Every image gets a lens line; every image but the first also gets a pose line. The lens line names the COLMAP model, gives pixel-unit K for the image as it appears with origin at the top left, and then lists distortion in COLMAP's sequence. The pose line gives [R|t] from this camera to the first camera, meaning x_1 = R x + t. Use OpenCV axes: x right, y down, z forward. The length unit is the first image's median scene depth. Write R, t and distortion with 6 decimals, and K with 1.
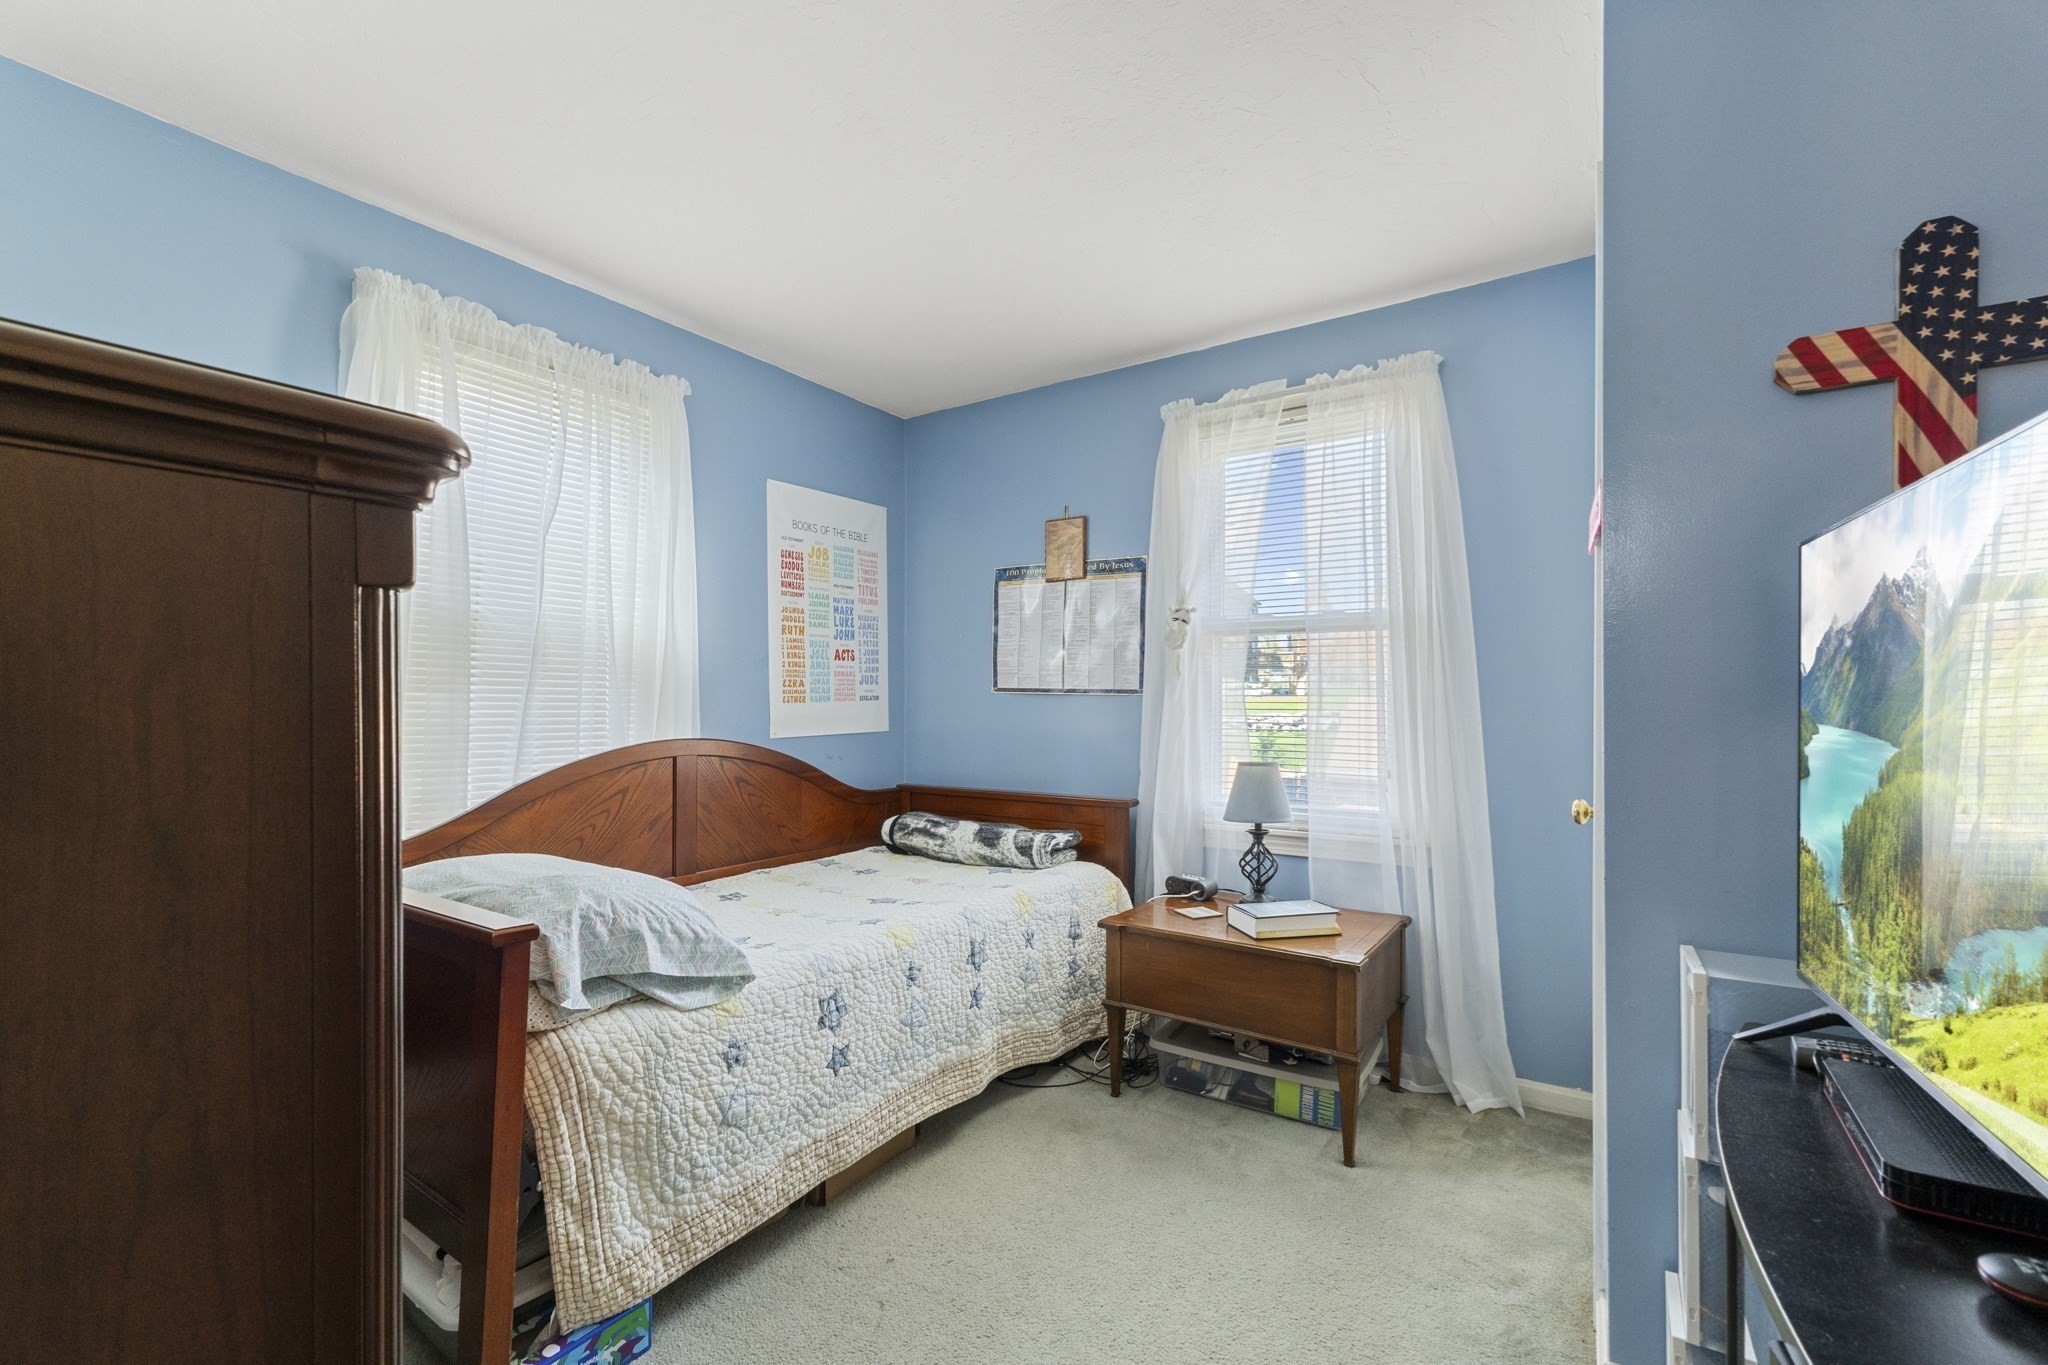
lens RADIAL K [[873.7, 0, 1028.2], [0, 873.7, 691.7], [0, 0, 1]] dist [0.005002, 0.000460]
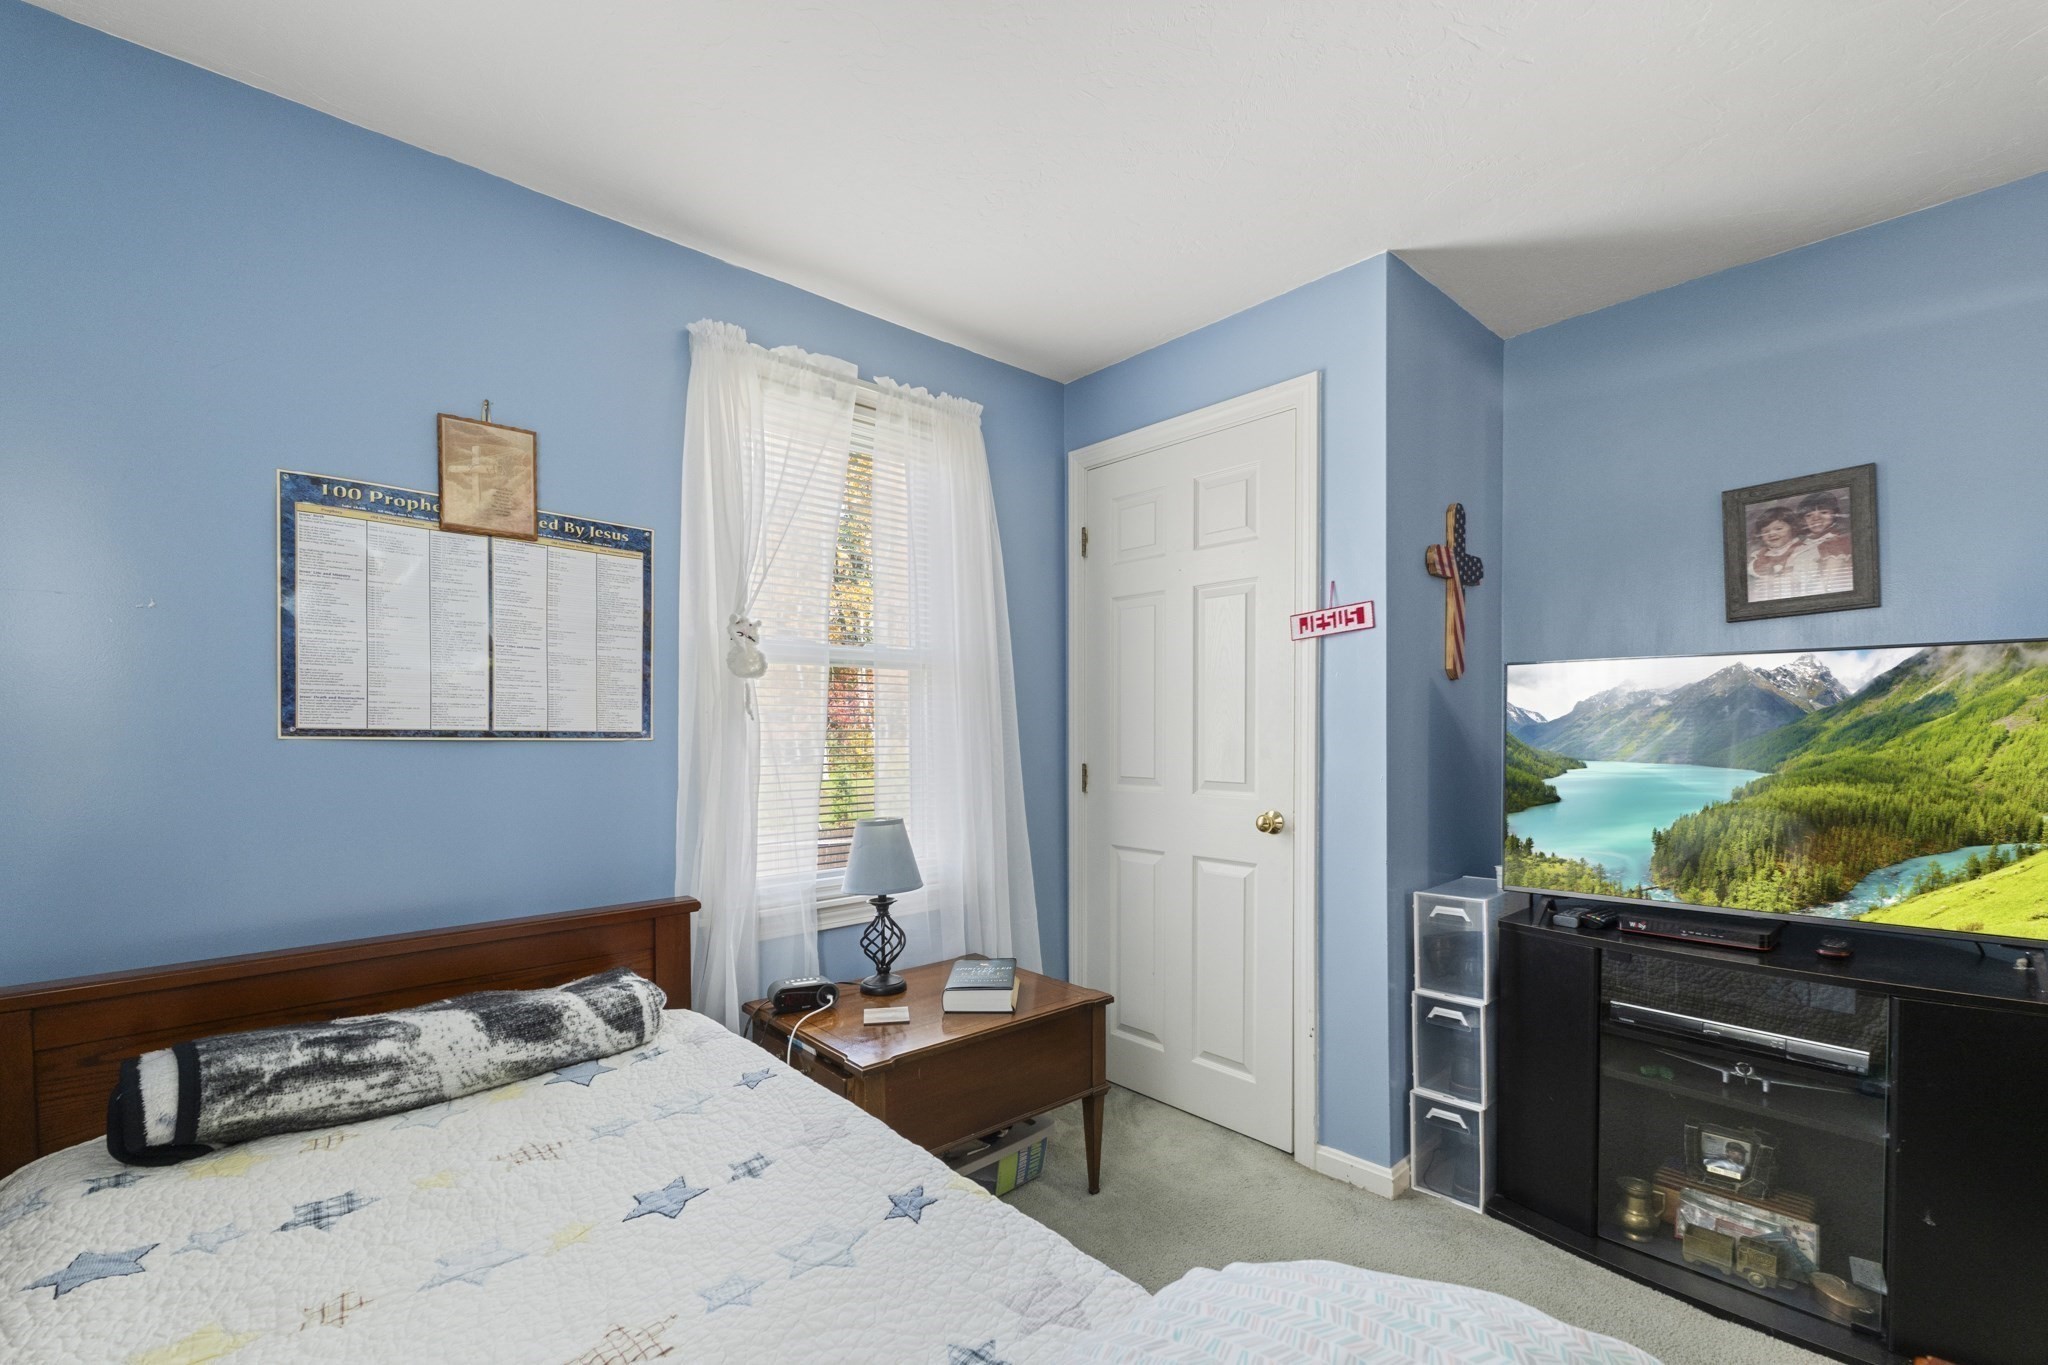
lens RADIAL K [[873.7, 0, 1034.4], [0, 873.7, 749.9], [0, 0, 1]] dist [0.005002, 0.000460]
pose [[0.240409, -0.020167, 0.970462, -0.450977], [-0.000613, 0.999781, 0.020928, -0.003337], [-0.970672, -0.005626, 0.240344, 0.573259]]
